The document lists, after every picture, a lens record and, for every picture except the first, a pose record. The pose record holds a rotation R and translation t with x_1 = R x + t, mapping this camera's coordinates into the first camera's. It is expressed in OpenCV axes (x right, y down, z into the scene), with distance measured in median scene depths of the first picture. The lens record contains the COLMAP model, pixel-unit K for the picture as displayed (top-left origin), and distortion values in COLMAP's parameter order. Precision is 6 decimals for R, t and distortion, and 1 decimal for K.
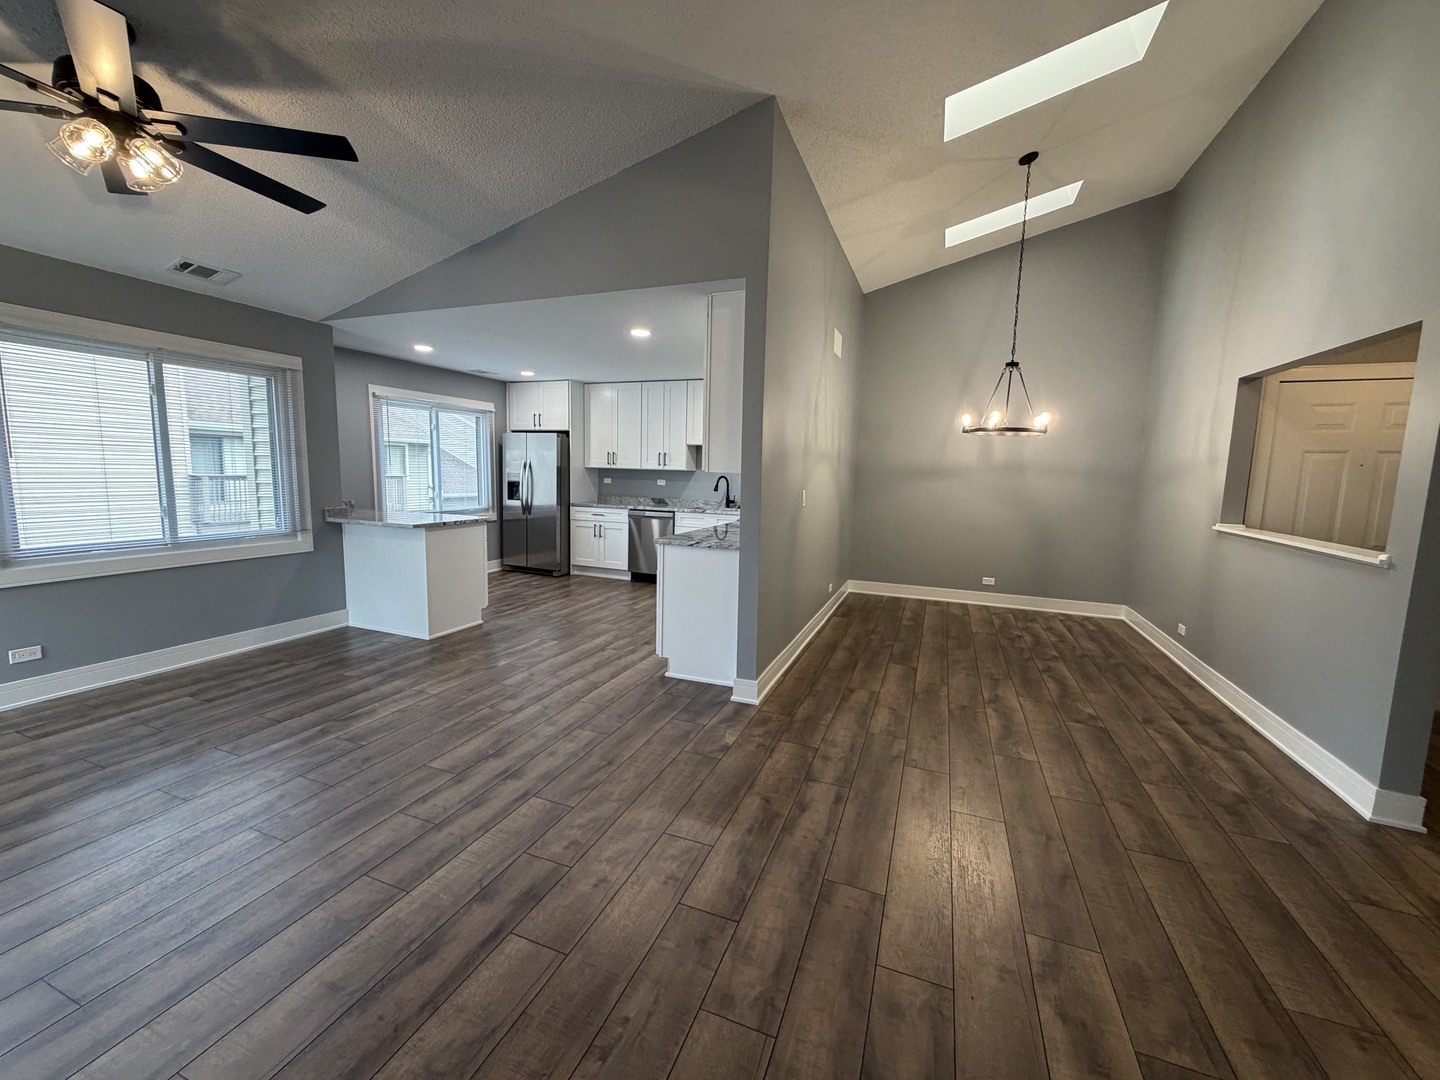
lens RADIAL K [[574.4, 0, 716.4], [0, 574.4, 539.8], [0, 0, 1]] dist [-0.001574, -0.000158]
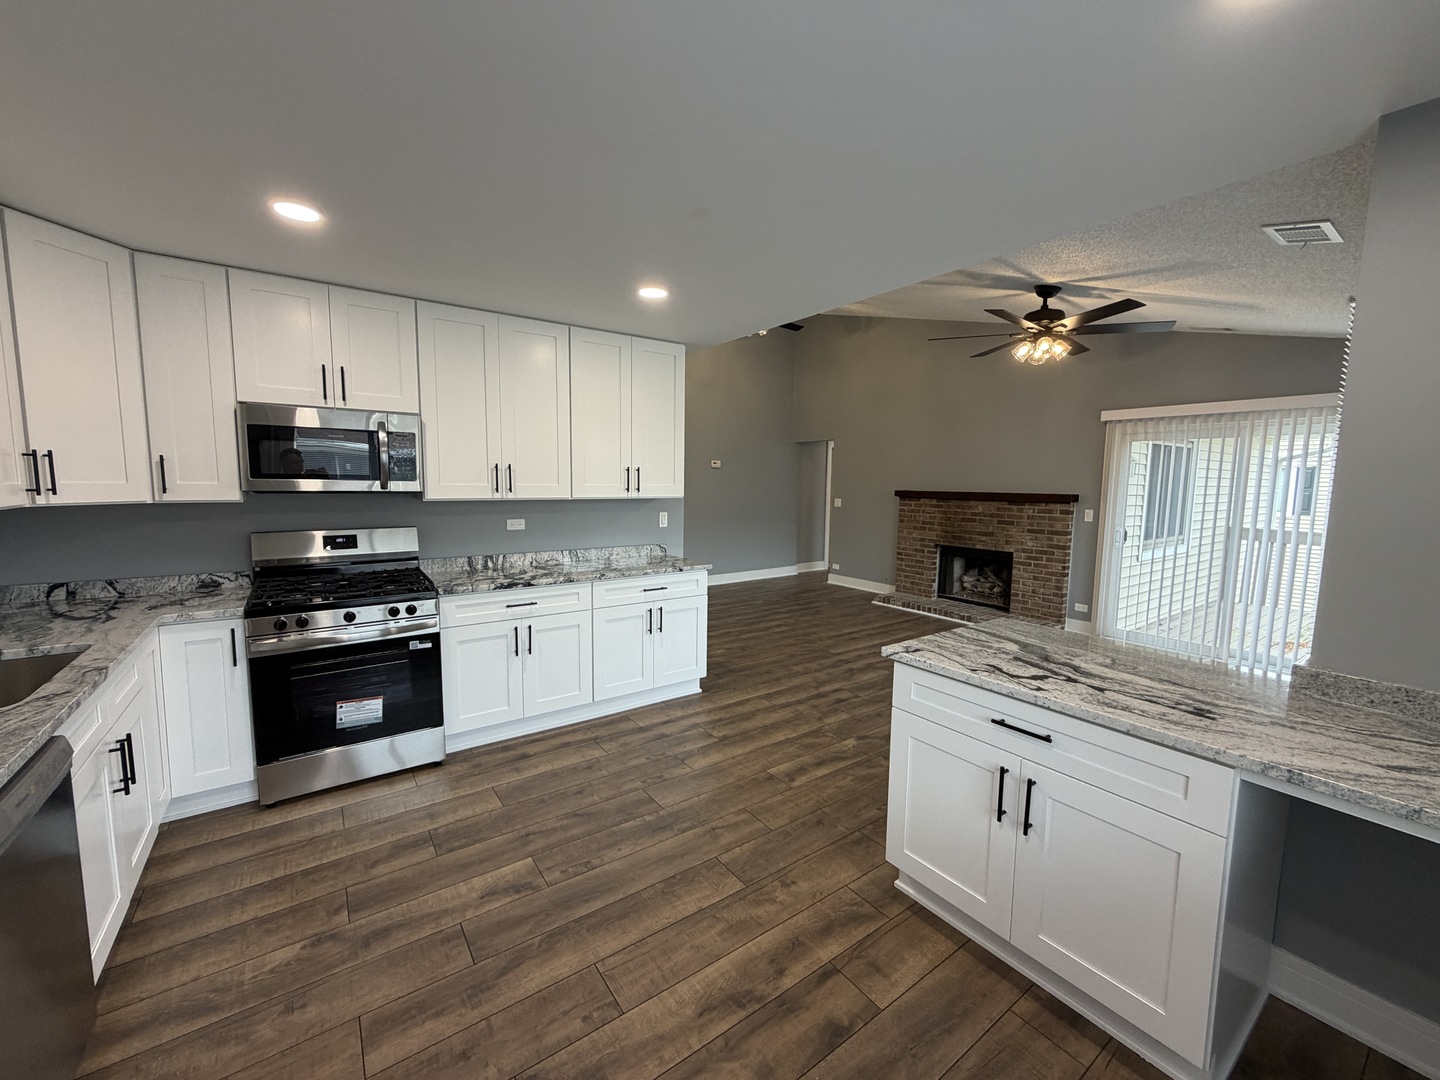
lens RADIAL K [[574.4, 0, 716.4], [0, 574.4, 539.8], [0, 0, 1]] dist [-0.001574, -0.000158]
pose [[-0.837801, -0.091565, 0.538243, -0.581707], [0.032341, 0.975782, 0.216339, -0.235117], [-0.545017, 0.198656, -0.814550, 1.587526]]
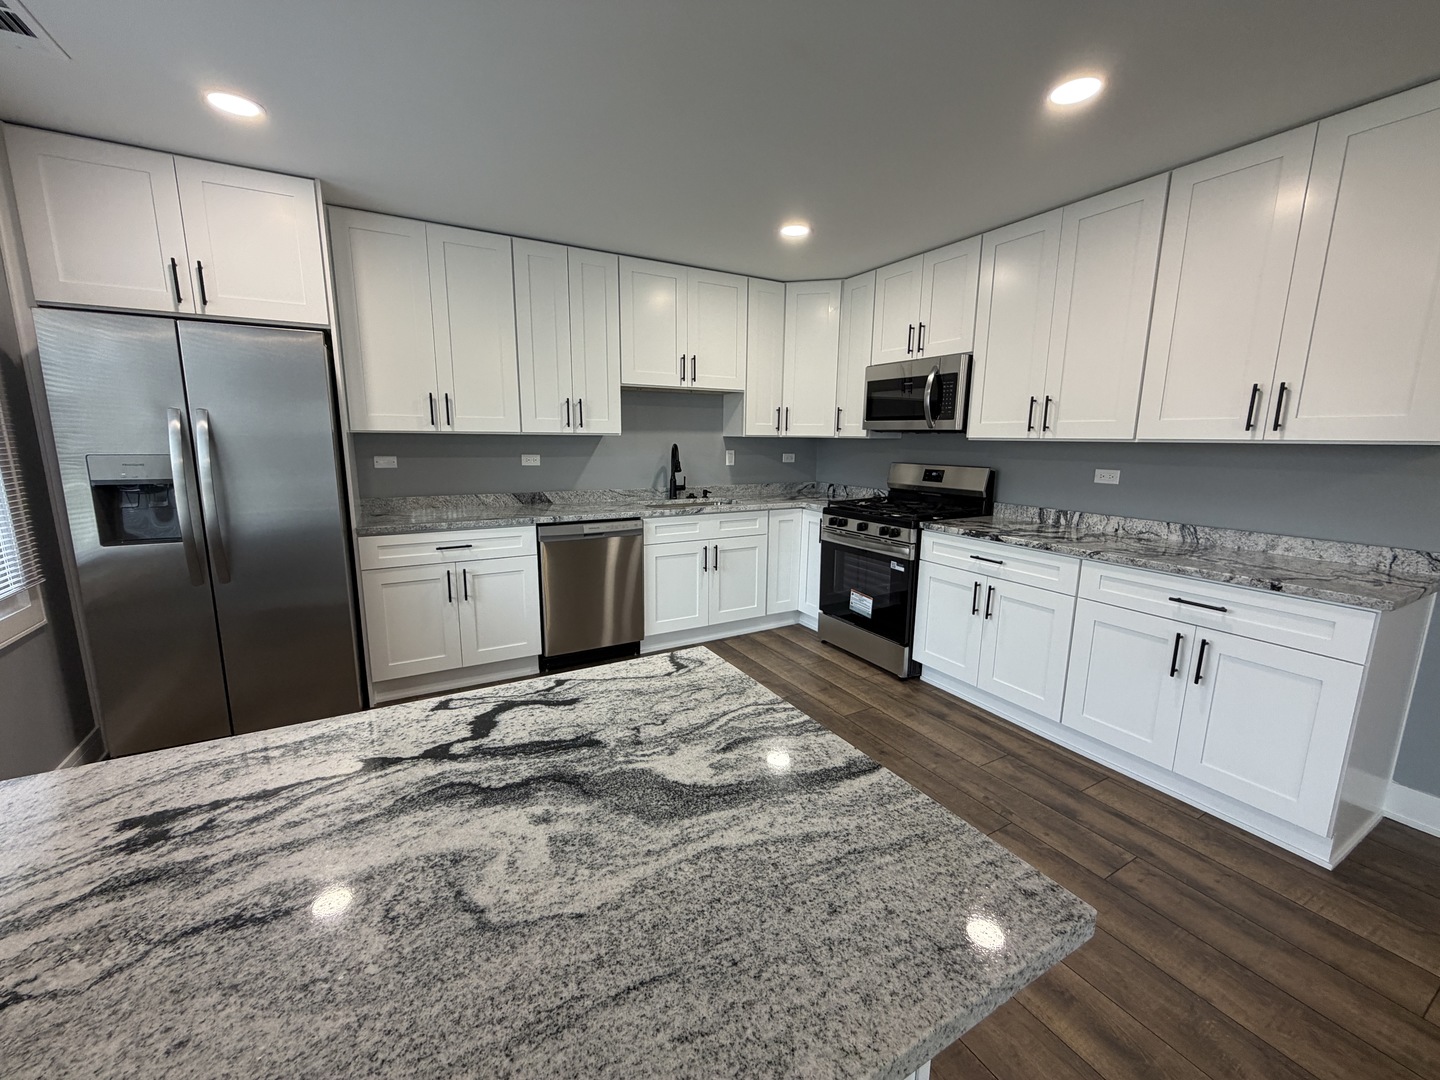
lens RADIAL K [[574.4, 0, 716.4], [0, 574.4, 539.8], [0, 0, 1]] dist [-0.001574, -0.000158]
pose [[0.630394, -0.156208, 0.760396, -0.657510], [0.097643, 0.987721, 0.121958, -0.132571], [-0.770110, -0.002634, 0.637906, 0.965974]]
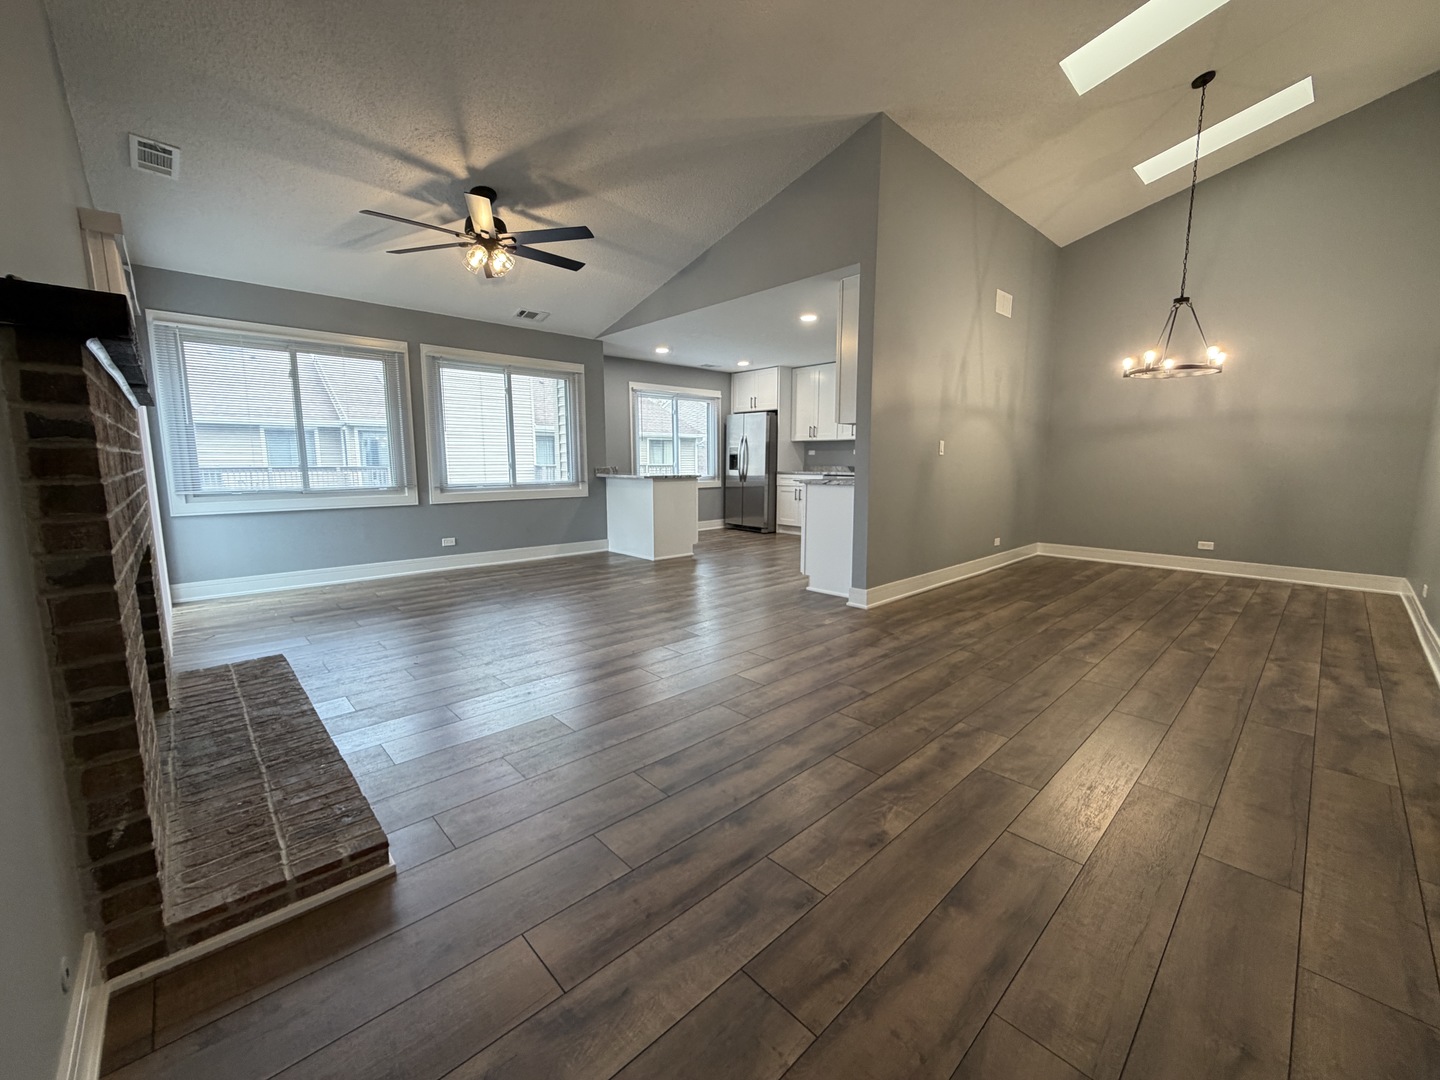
lens RADIAL K [[574.4, 0, 716.4], [0, 574.4, 539.8], [0, 0, 1]] dist [-0.001574, -0.000158]
pose [[0.902851, 0.034314, -0.428583, 0.238970], [-0.029882, 0.999408, 0.017067, 0.100281], [0.428914, -0.002602, 0.903341, -0.197197]]
